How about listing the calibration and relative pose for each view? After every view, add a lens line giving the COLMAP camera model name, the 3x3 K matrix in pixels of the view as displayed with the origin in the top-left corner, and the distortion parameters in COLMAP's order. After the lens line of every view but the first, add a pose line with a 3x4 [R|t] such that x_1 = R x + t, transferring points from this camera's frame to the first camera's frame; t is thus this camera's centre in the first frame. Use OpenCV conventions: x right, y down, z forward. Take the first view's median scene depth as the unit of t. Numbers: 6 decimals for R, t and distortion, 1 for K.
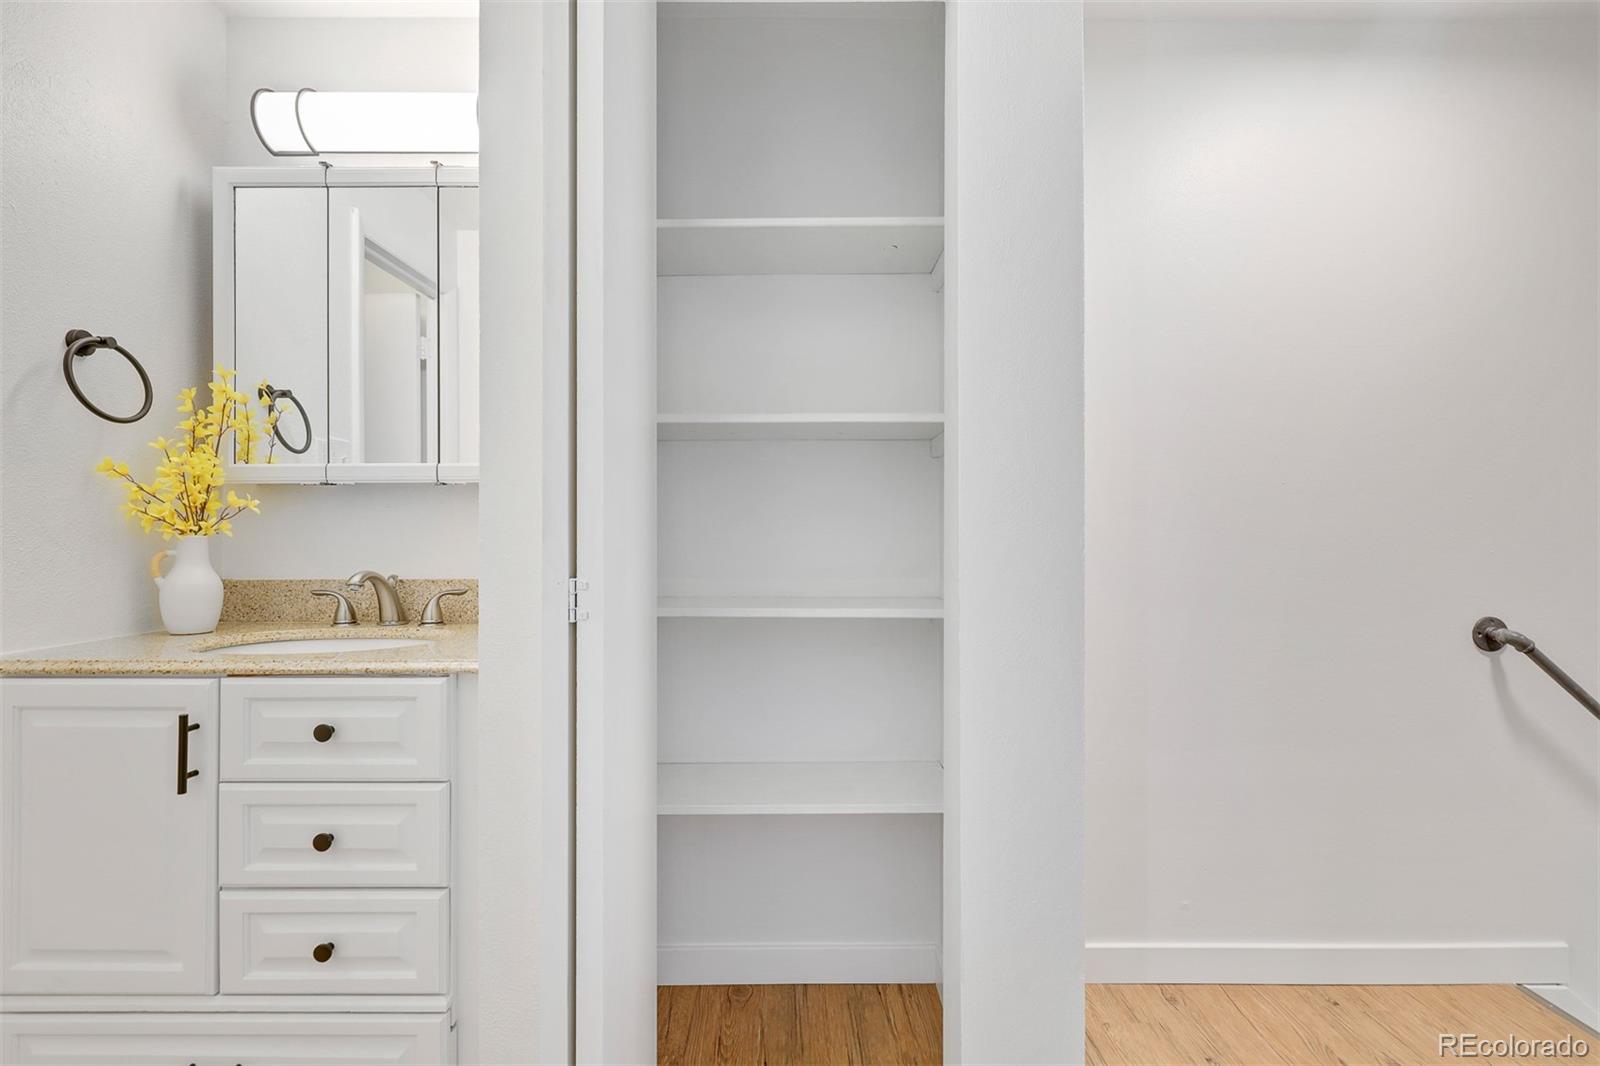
lens RADIAL K [[726.3, 0, 799.5], [0, 726.3, 535.6], [0, 0, 1]] dist [-0.002100, -0.000944]
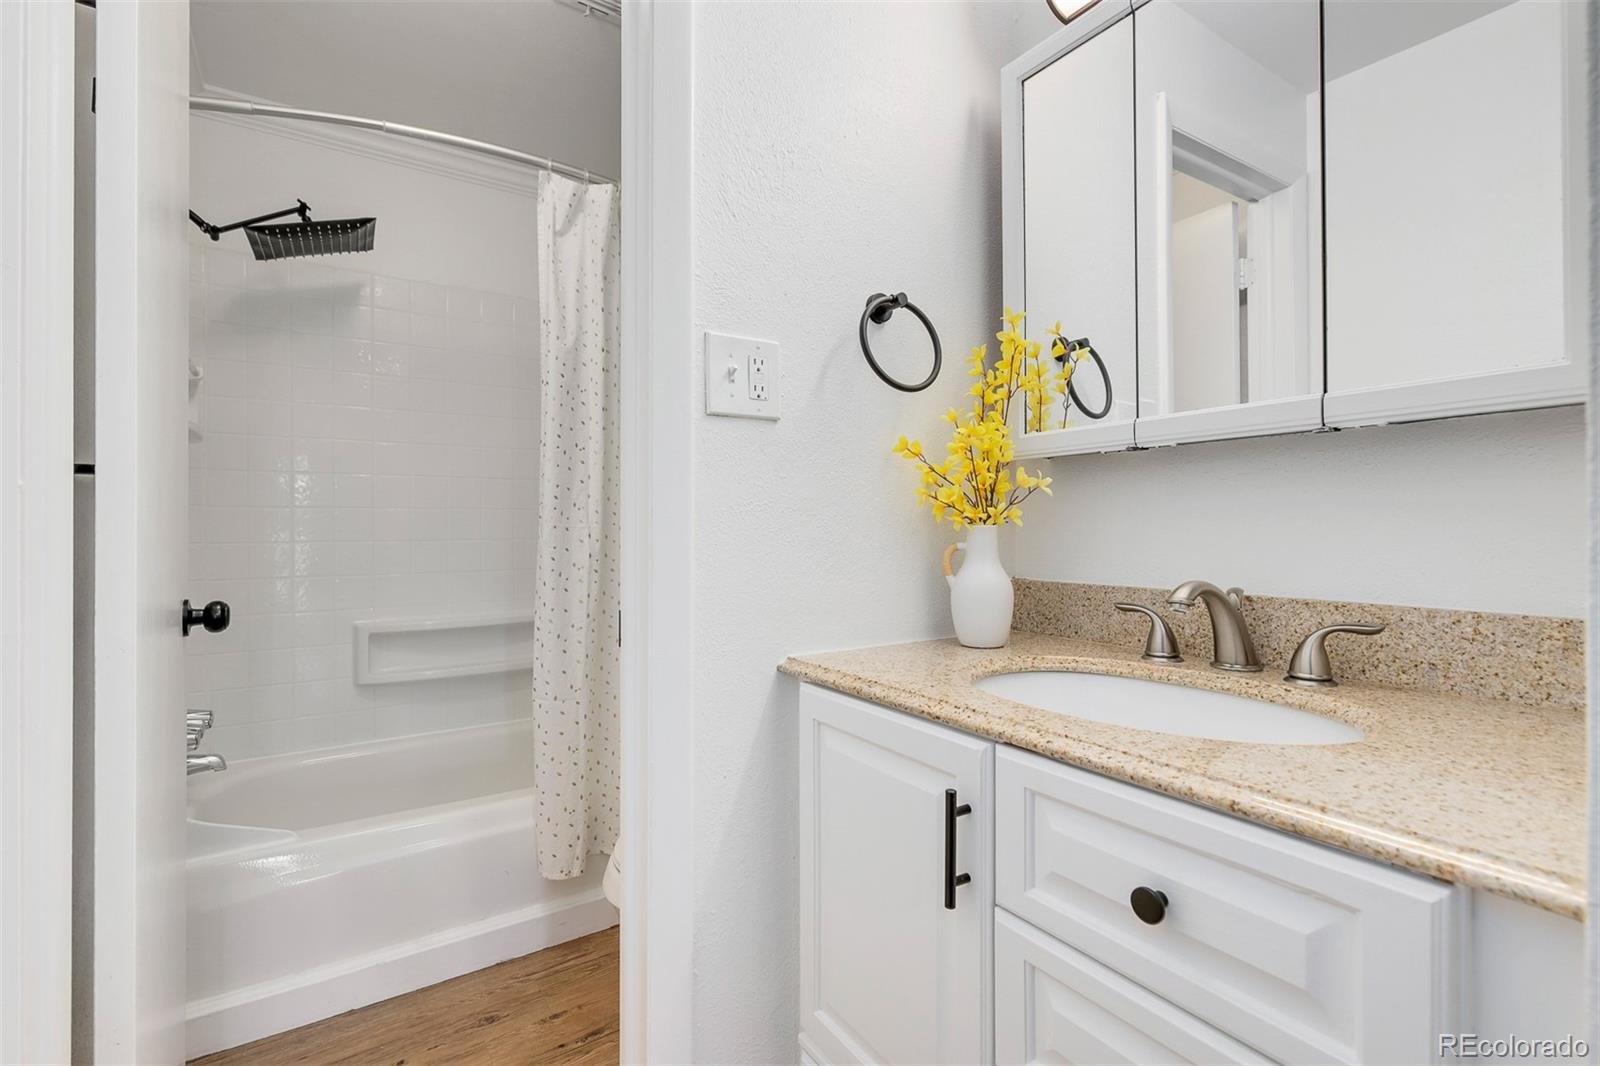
lens RADIAL K [[733.7, 0, 801.2], [0, 733.7, 521.9], [0, 0, 1]] dist [-0.000721, -0.000055]
pose [[0.553840, -0.007458, -0.832589, -0.262231], [0.003072, 0.999971, -0.006914, 0.001417], [0.832617, 0.001272, 0.553847, 0.371226]]
